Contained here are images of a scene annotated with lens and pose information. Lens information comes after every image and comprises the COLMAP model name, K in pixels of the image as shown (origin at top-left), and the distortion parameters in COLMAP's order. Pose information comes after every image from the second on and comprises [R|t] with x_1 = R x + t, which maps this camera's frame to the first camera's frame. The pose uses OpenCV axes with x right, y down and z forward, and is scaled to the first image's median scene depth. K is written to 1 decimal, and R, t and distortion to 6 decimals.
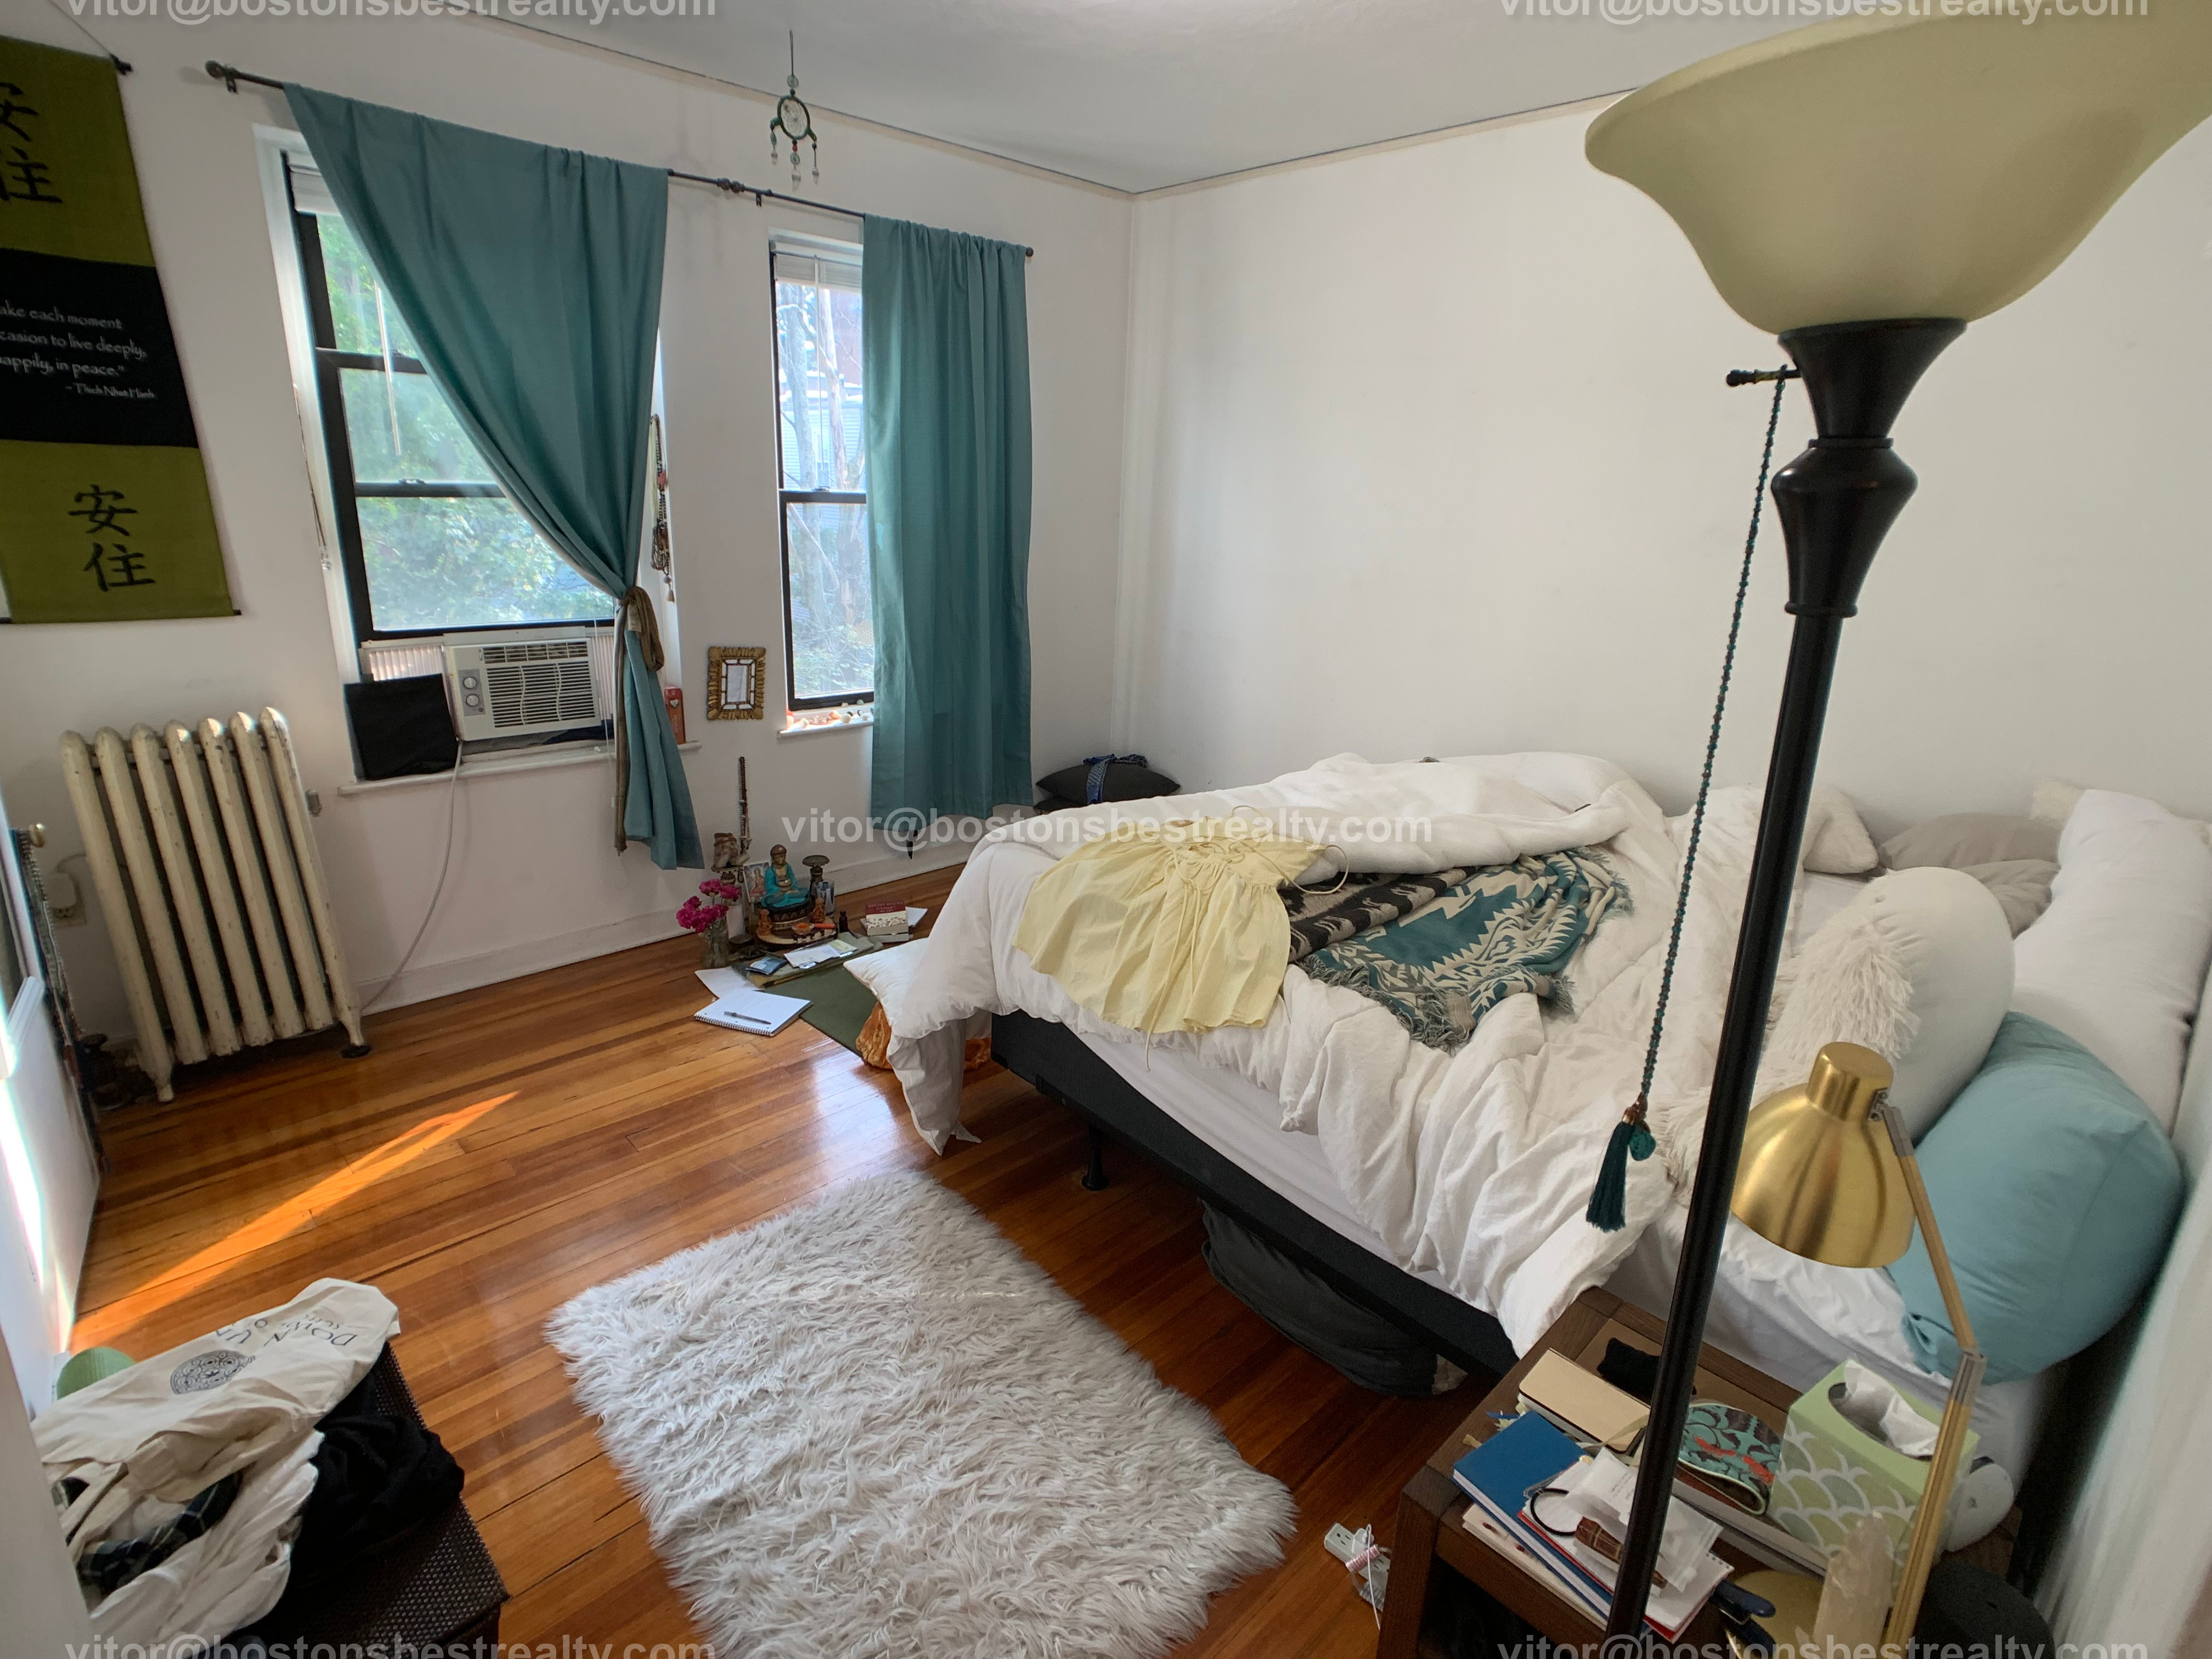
lens RADIAL K [[1093.6, 0, 1125.2], [0, 1093.6, 815.8], [0, 0, 1]] dist [-0.023357, 0.012173]
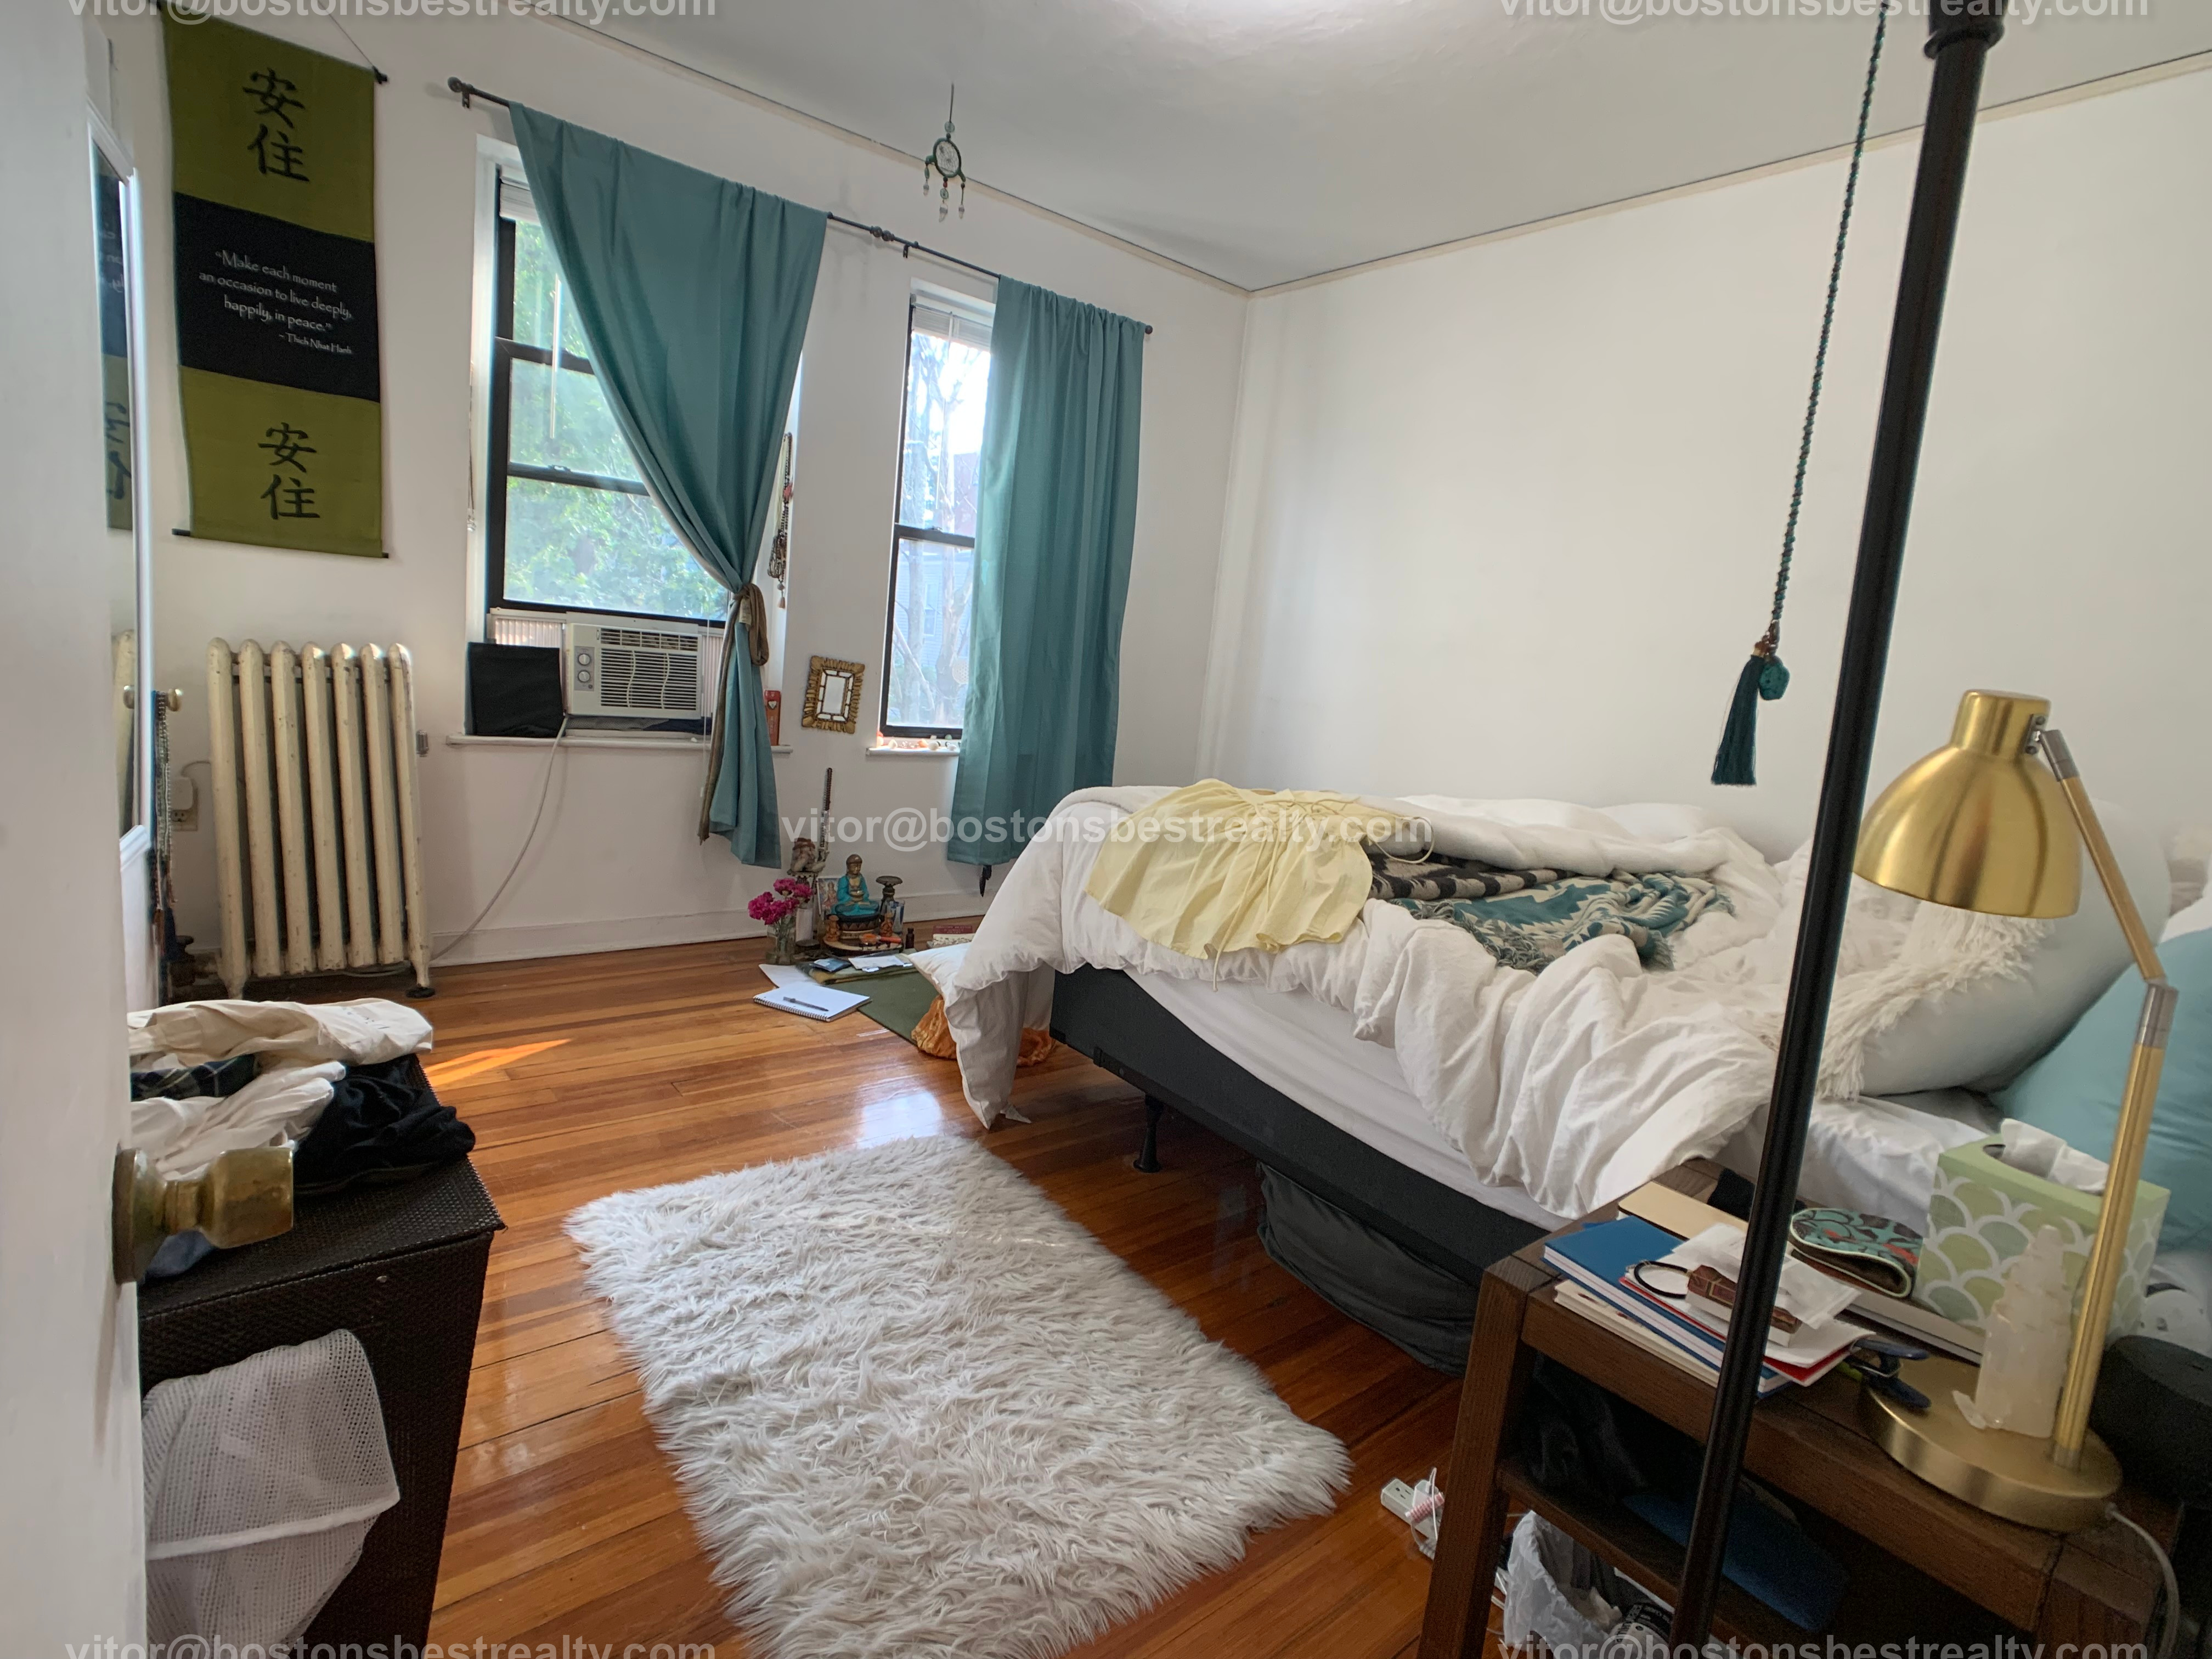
lens RADIAL K [[1096.3, 0, 1132.1], [0, 1096.3, 823.5], [0, 0, 1]] dist [-0.012130, -0.000632]
pose [[0.995283, 0.070435, -0.066720, 0.001553], [-0.079301, 0.986799, -0.141204, 0.194977], [0.055894, 0.145829, 0.987730, 0.023235]]
